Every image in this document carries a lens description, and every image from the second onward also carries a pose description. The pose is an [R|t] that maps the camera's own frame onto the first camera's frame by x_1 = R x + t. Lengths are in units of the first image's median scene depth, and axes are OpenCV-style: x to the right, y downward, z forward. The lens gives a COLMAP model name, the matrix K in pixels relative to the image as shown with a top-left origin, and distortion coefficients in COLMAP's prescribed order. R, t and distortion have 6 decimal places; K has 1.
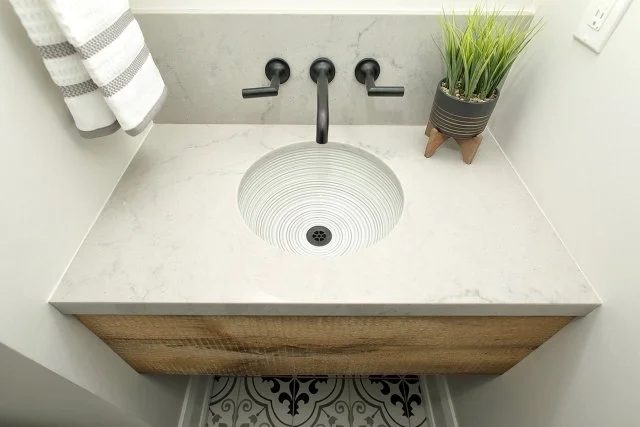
lens RADIAL K [[325.4, 0, 310.7], [0, 325.4, 219.0], [0, 0, 1]] dist [-0.000689, -0.000221]
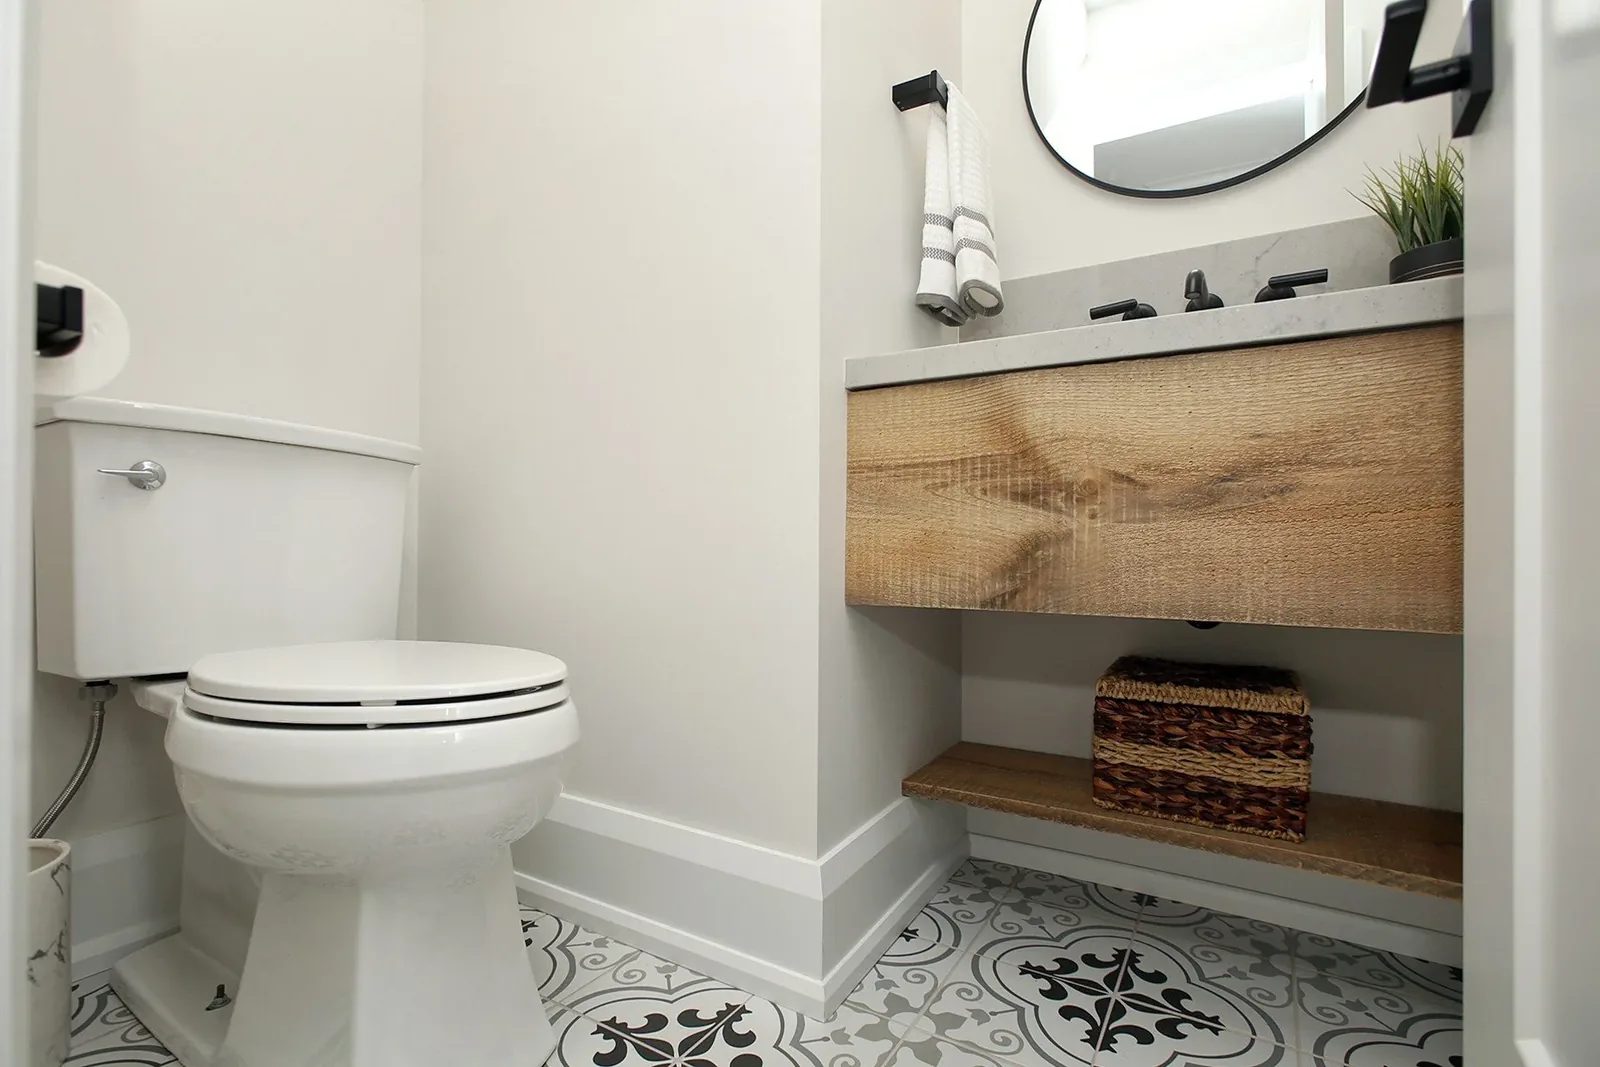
lens RADIAL K [[761.4, 0, 800.0], [0, 761.4, 533.5], [0, 0, 1]] dist [0.000428, 0.001105]
pose [[0.864462, 0.006817, -0.502651, 0.117963], [-0.382672, 0.657337, -0.649207, 1.429022], [0.325986, 0.753566, 0.570852, 0.074163]]
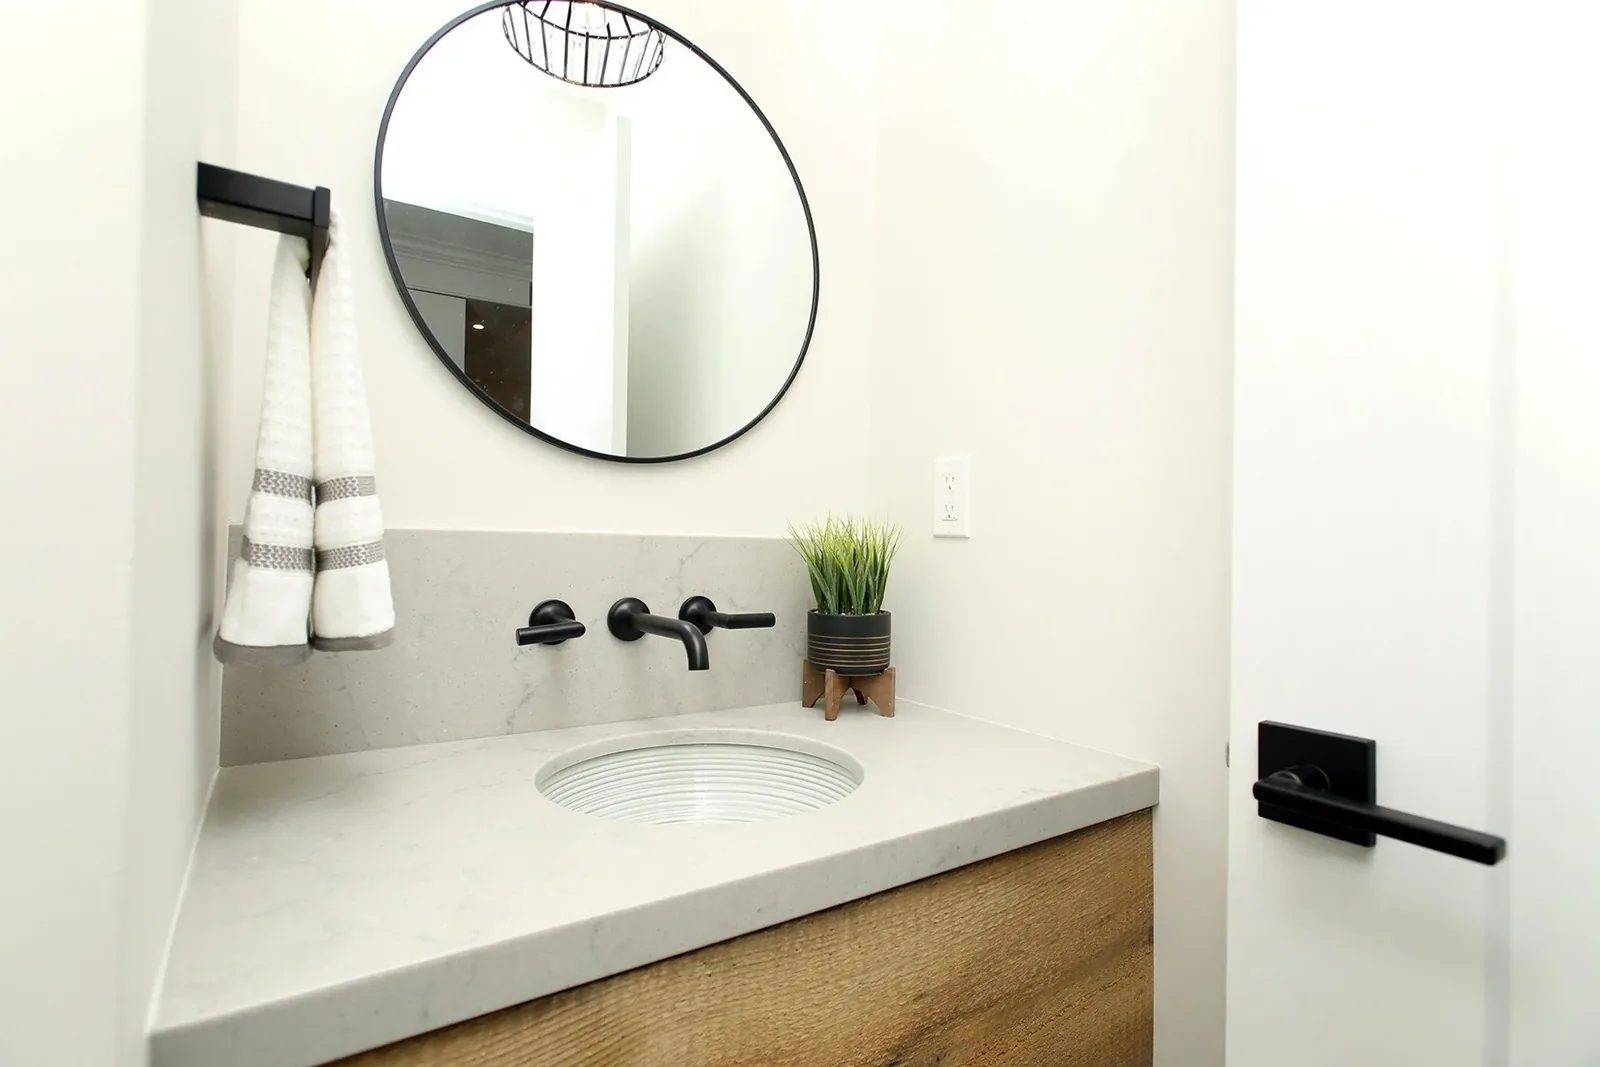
lens RADIAL K [[761.4, 0, 800.0], [0, 761.4, 533.5], [0, 0, 1]] dist [0.000428, 0.001105]
pose [[0.826408, 0.030215, 0.562260, -0.506073], [0.403723, 0.664272, -0.629087, 0.457139], [-0.392502, 0.746880, 0.536762, 0.011589]]
